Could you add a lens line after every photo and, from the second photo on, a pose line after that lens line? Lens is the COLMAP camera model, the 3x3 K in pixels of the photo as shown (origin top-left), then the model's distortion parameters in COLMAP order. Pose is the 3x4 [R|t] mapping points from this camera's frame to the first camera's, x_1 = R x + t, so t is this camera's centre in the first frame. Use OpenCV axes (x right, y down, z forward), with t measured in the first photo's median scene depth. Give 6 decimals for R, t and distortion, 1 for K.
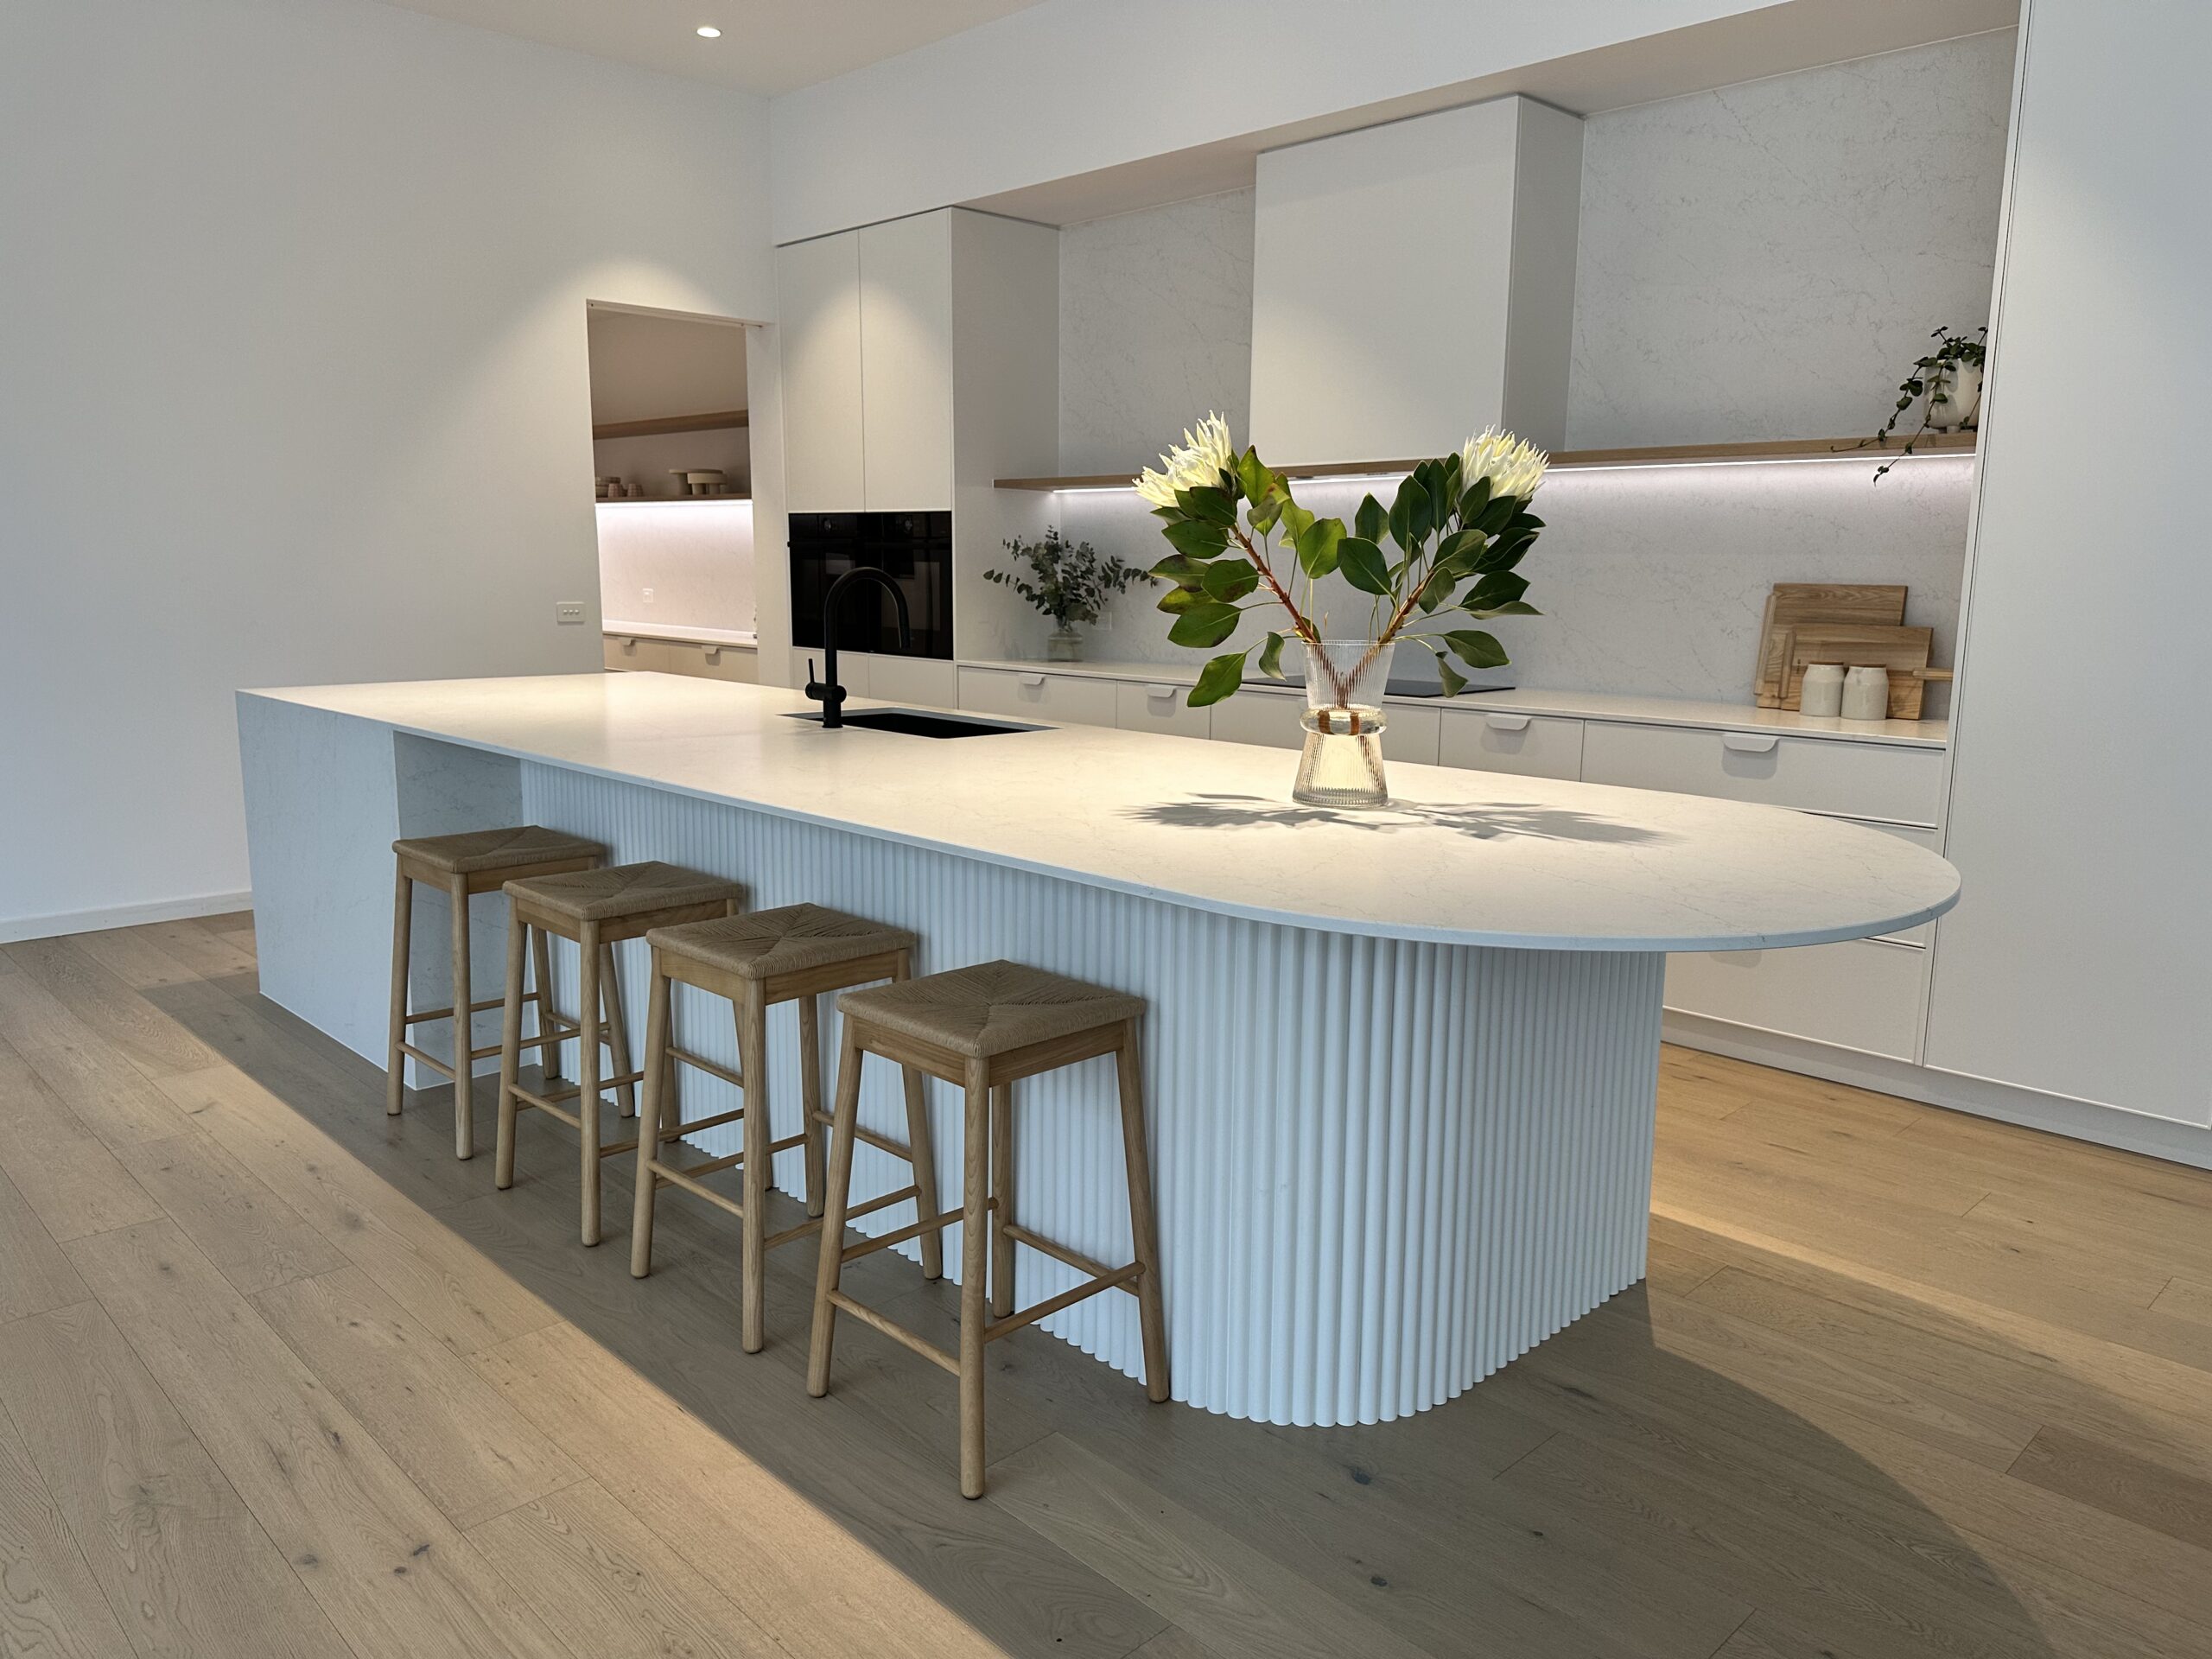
lens RADIAL K [[1547.8, 0, 1105.6], [0, 1547.8, 833.5], [0, 0, 1]] dist [0.037652, -0.030751]
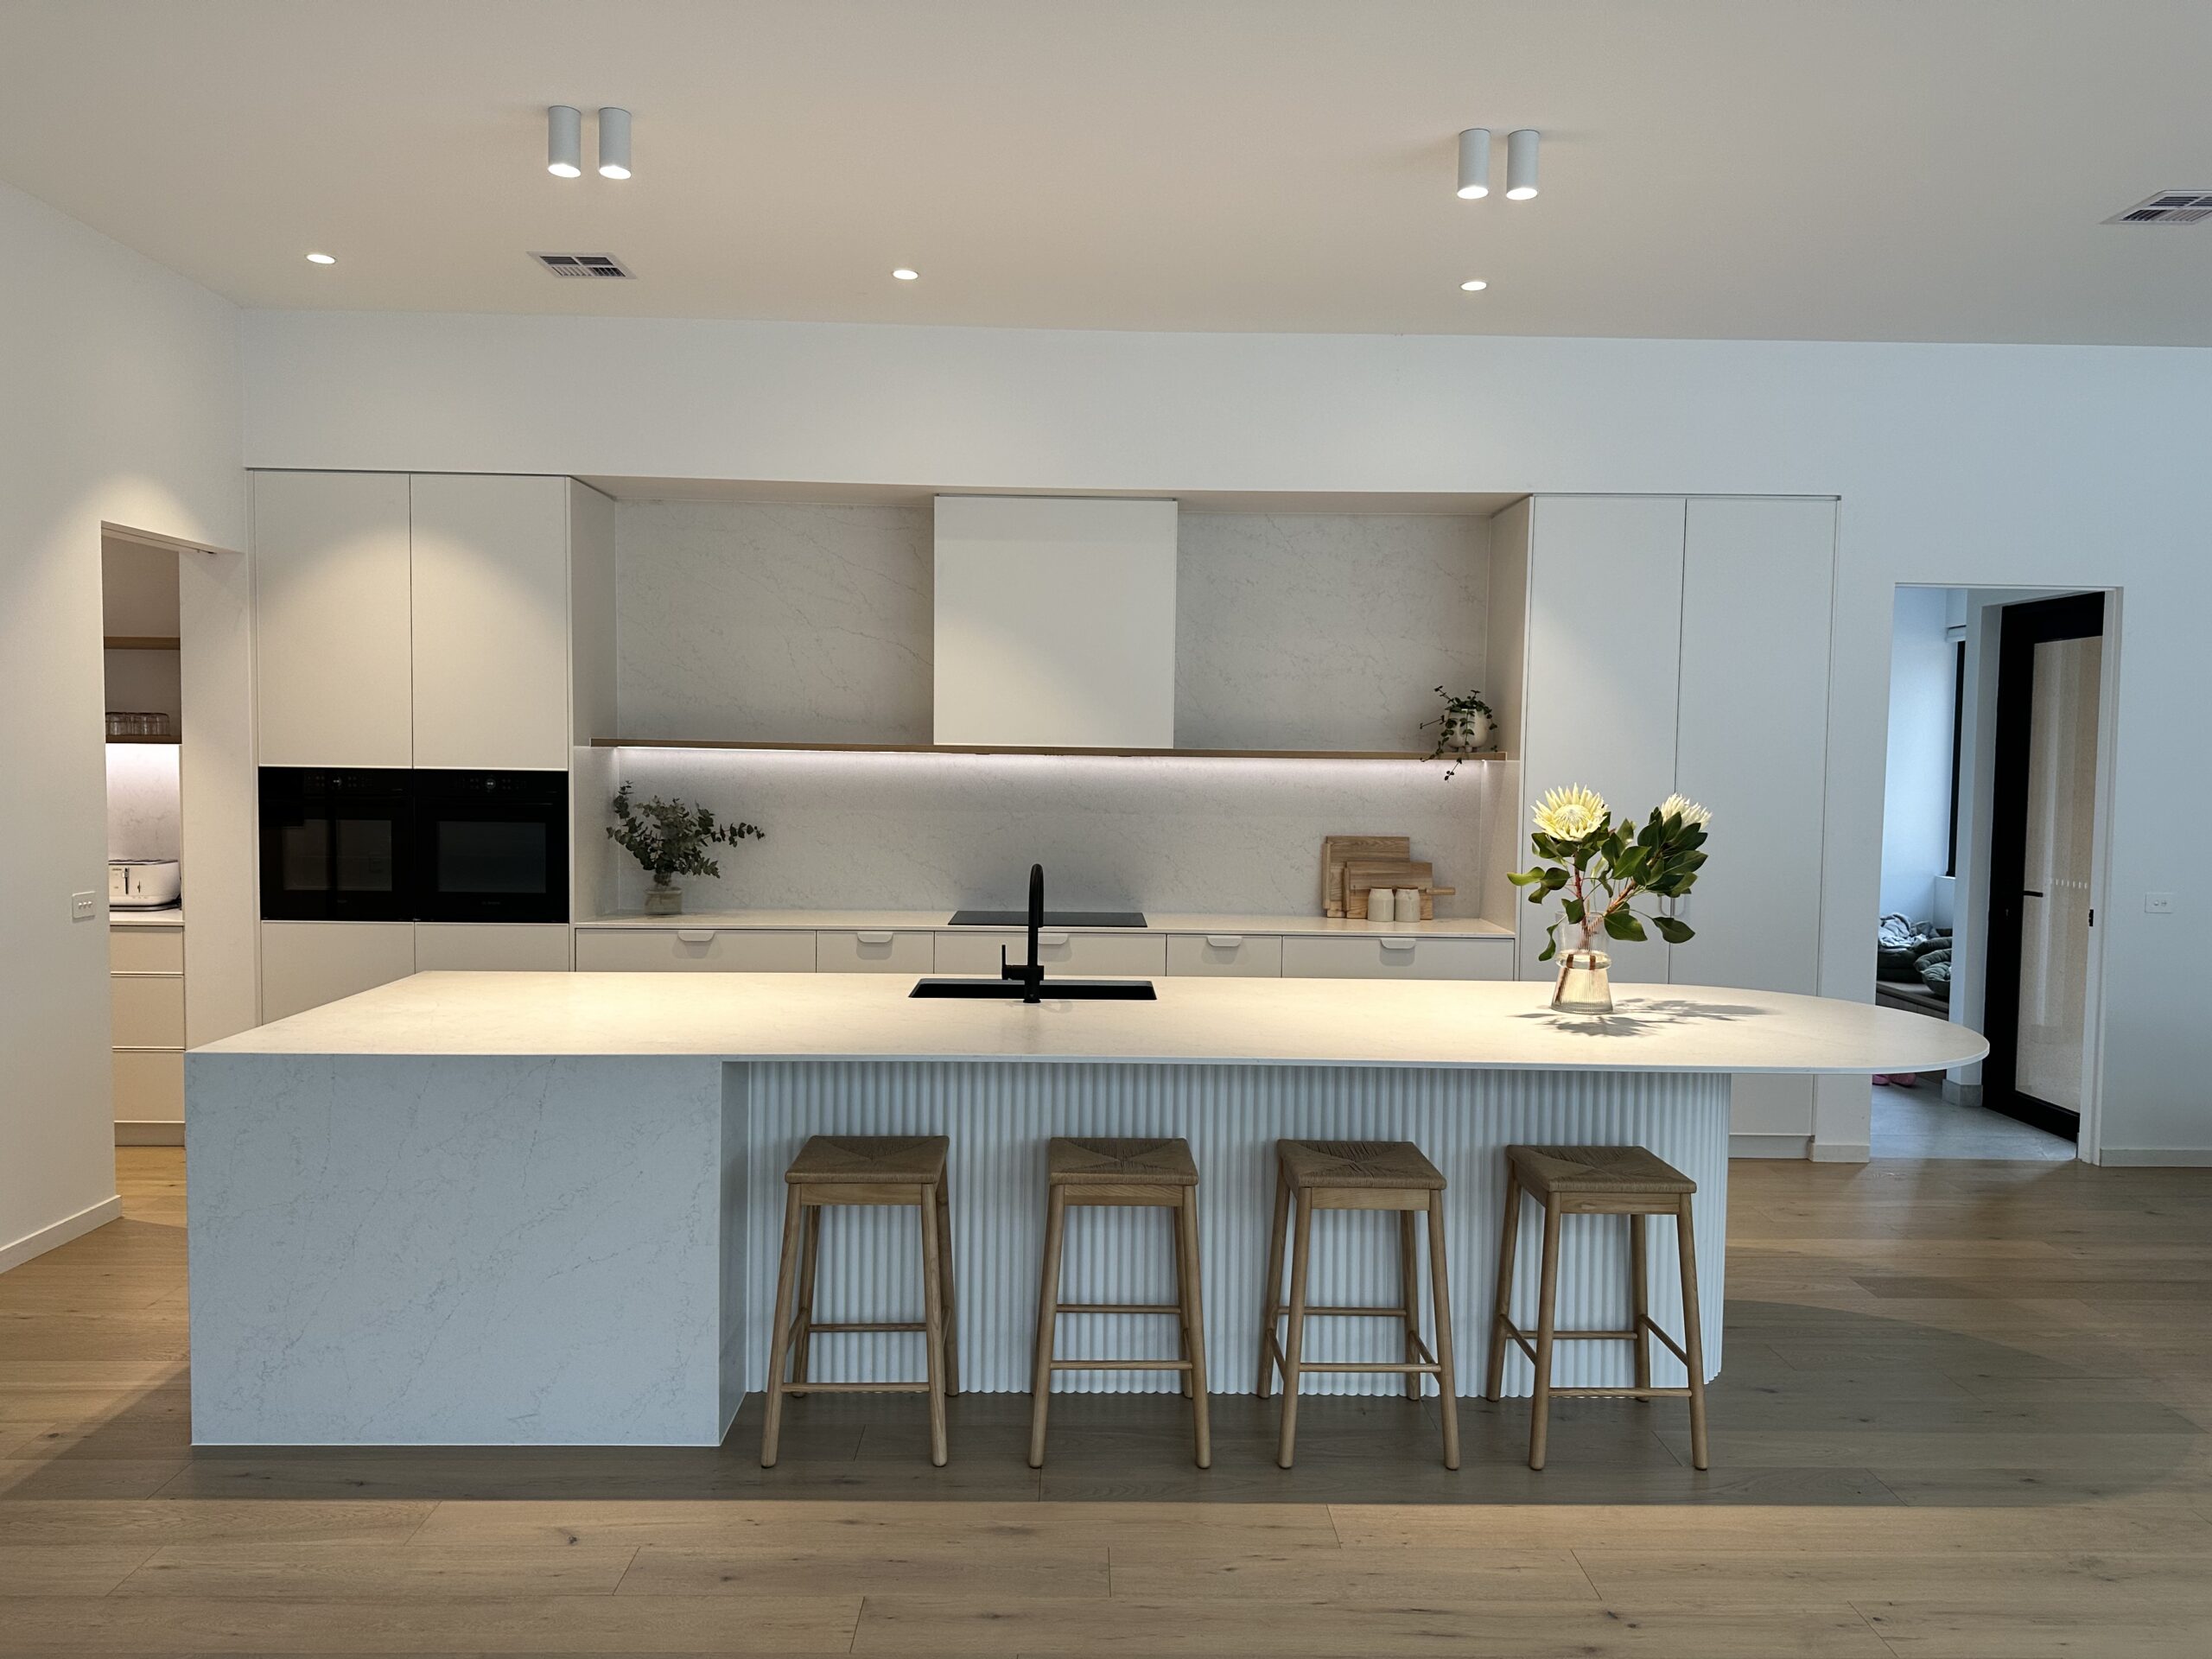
lens RADIAL K [[1547.8, 0, 1108.4], [0, 1547.8, 825.0], [0, 0, 1]] dist [0.037652, -0.030751]
pose [[0.689859, -0.036562, 0.723020, -0.818811], [0.119880, 0.990705, -0.064283, -0.101350], [-0.713949, 0.131022, 0.687830, 0.120157]]
